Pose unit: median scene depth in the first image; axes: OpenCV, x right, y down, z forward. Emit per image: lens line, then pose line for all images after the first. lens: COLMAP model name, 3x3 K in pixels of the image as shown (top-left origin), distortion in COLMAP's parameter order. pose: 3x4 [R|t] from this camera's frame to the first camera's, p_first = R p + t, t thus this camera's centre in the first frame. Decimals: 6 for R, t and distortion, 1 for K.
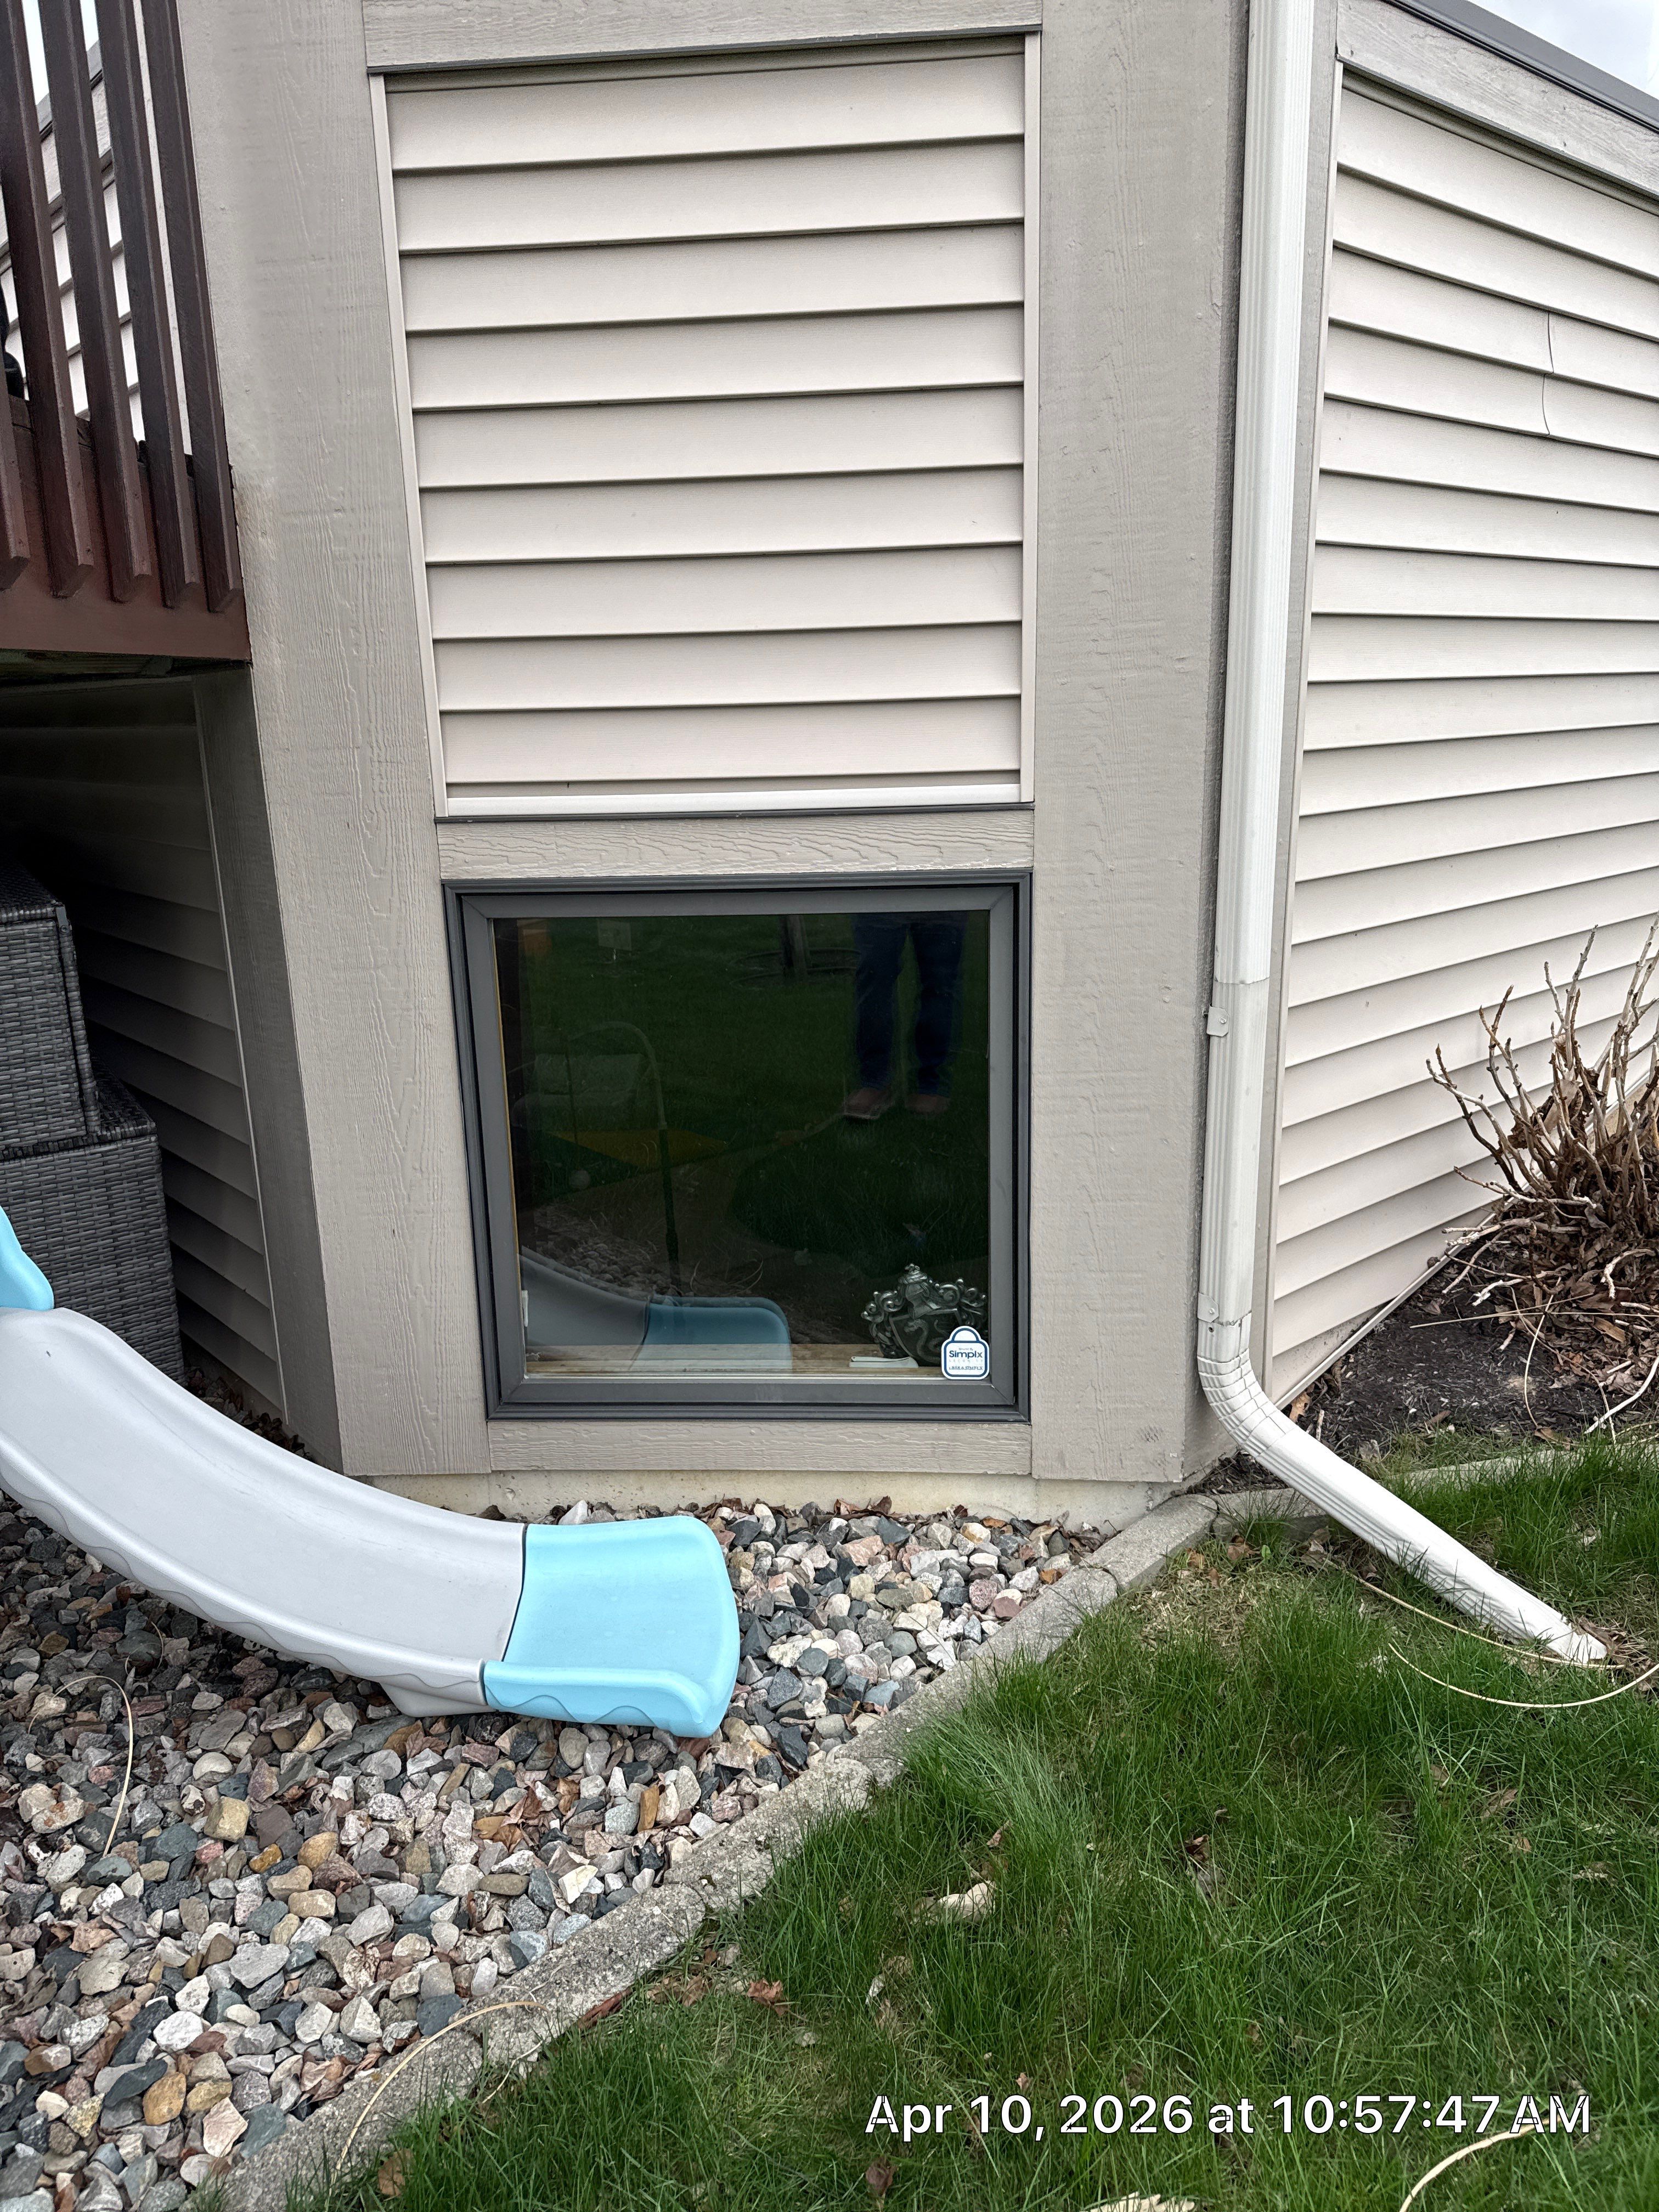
lens RADIAL K [[1532.3, 0, 829.5], [0, 1532.3, 1106.0], [0, 0, 1]] dist [0.095186, -0.082667]
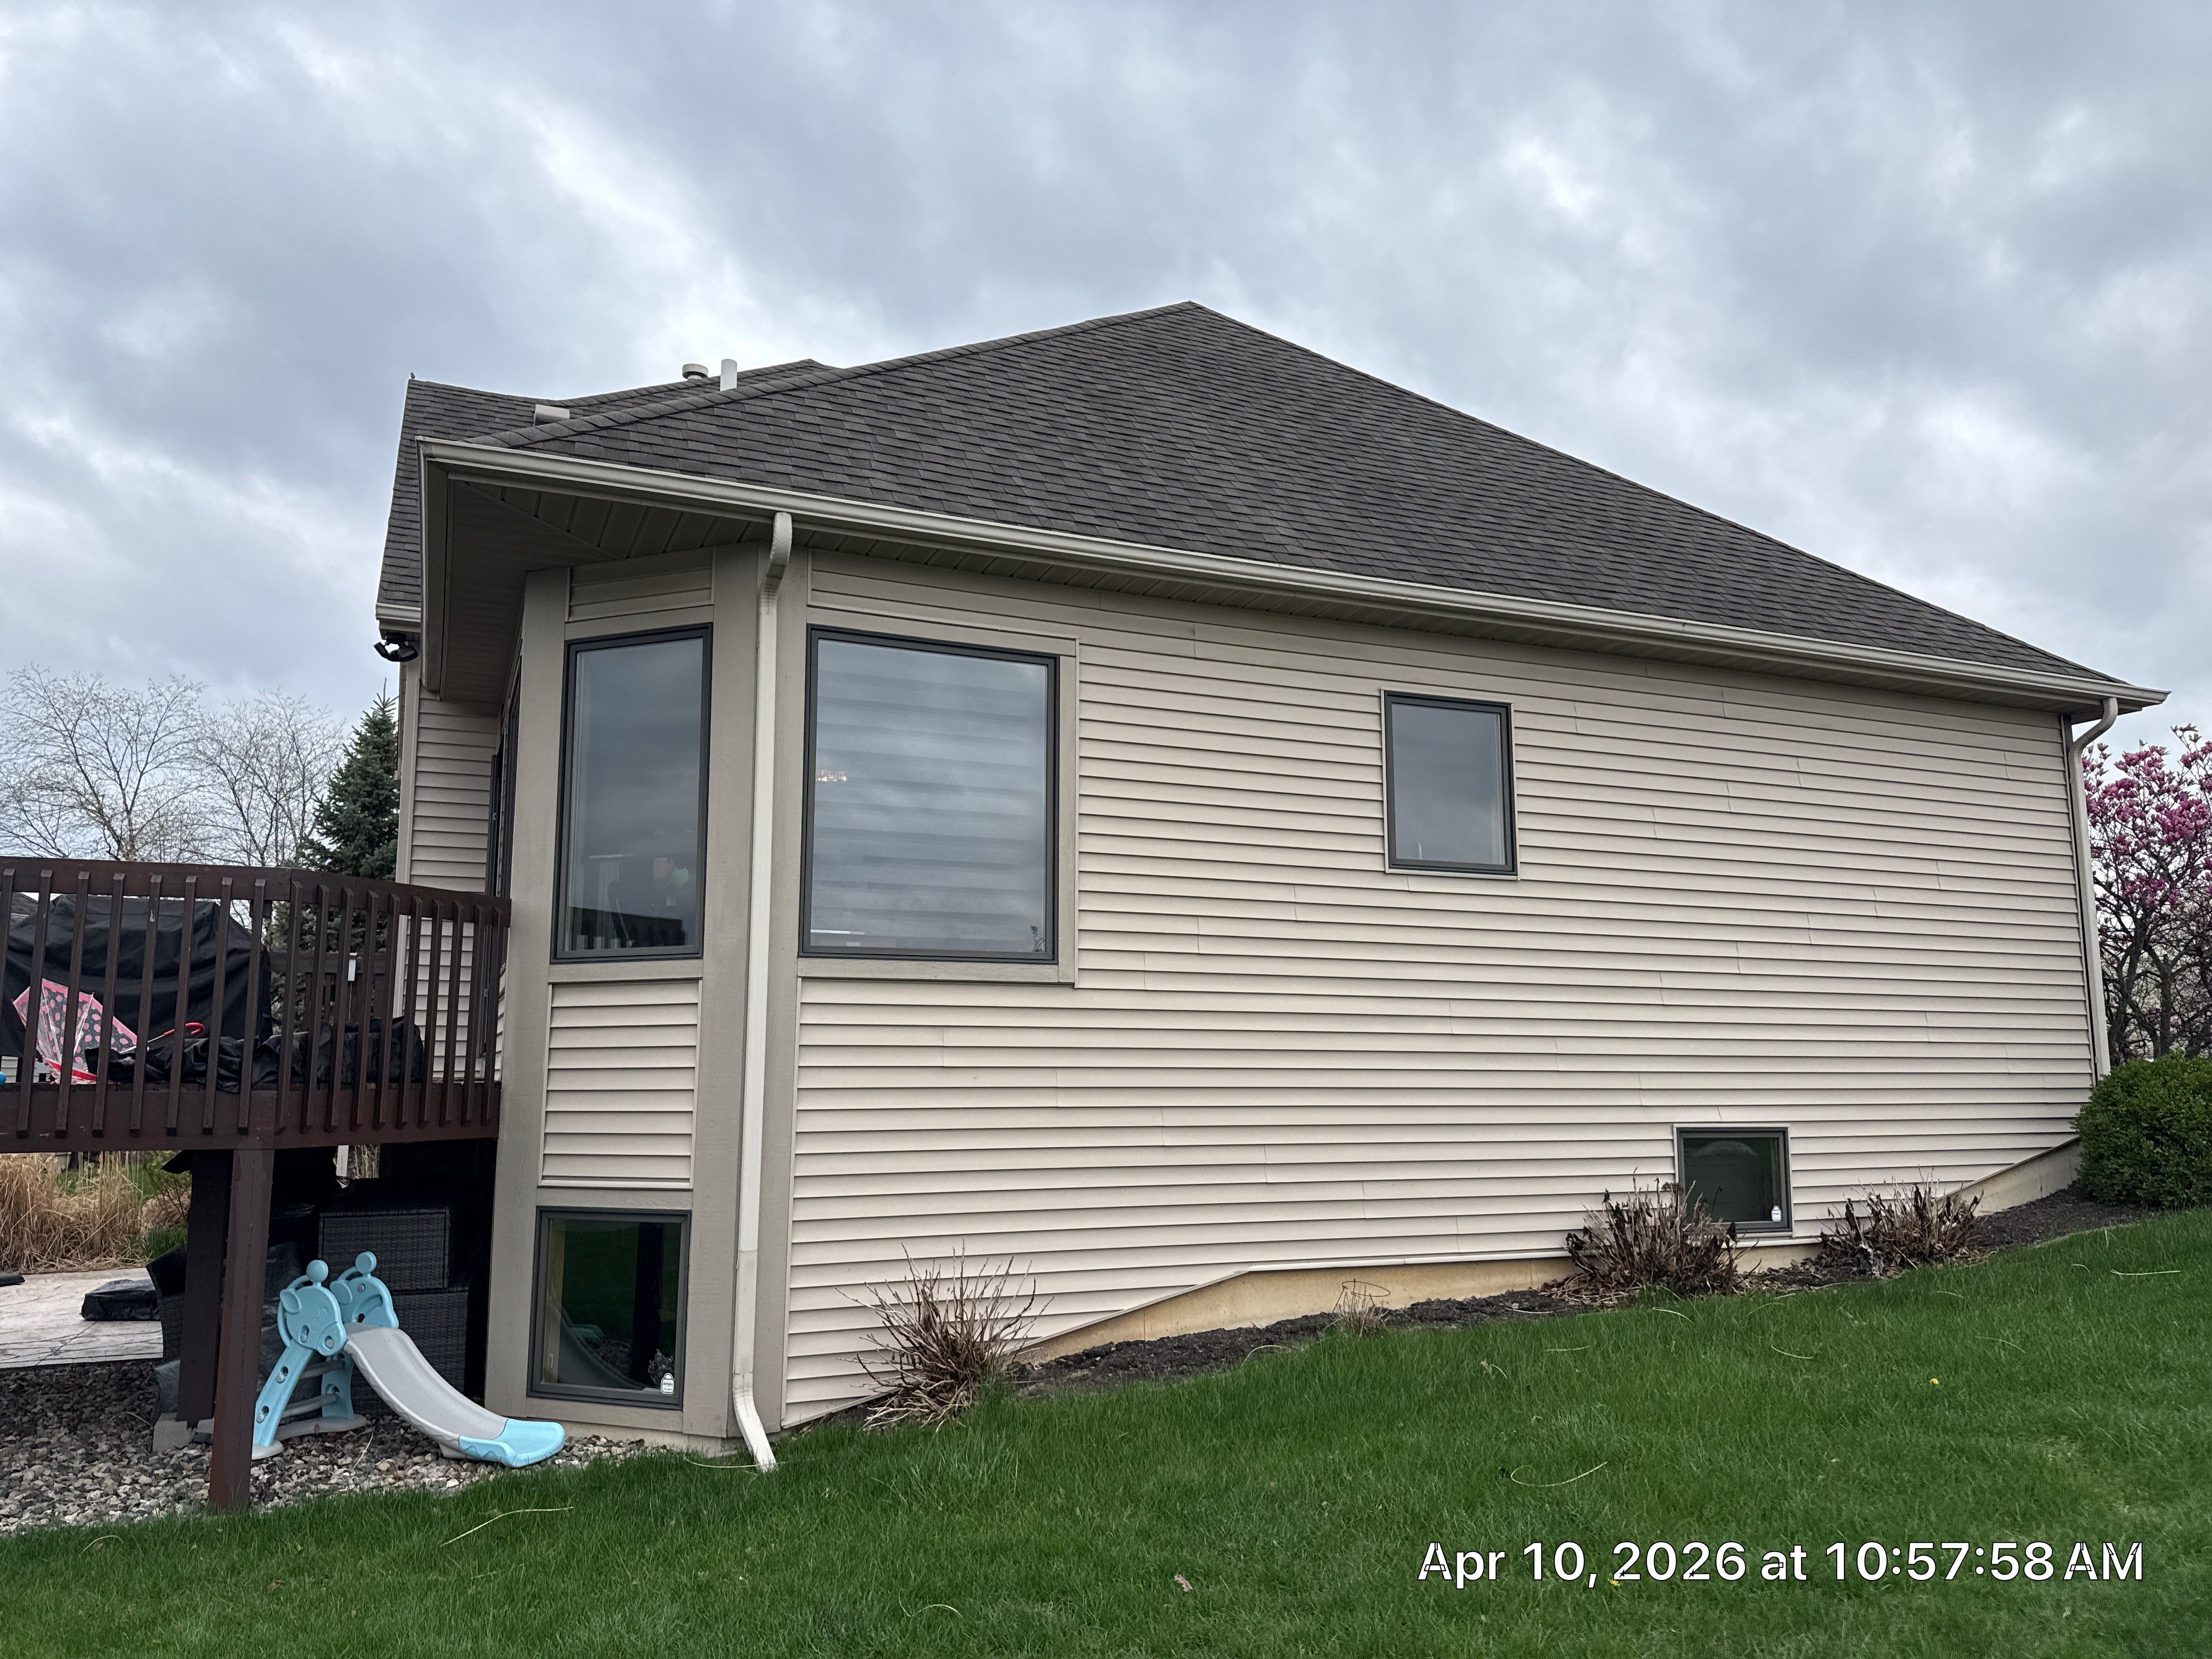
lens RADIAL K [[1646.2, 0, 1106.0], [0, 1646.2, 829.5], [0, 0, 1]] dist [-0.008236, -0.004718]
pose [[0.951486, -0.019694, -0.307062, 1.963395], [-0.098055, 0.926512, -0.363265, 0.257448], [0.291650, 0.375750, 0.879632, -1.965065]]
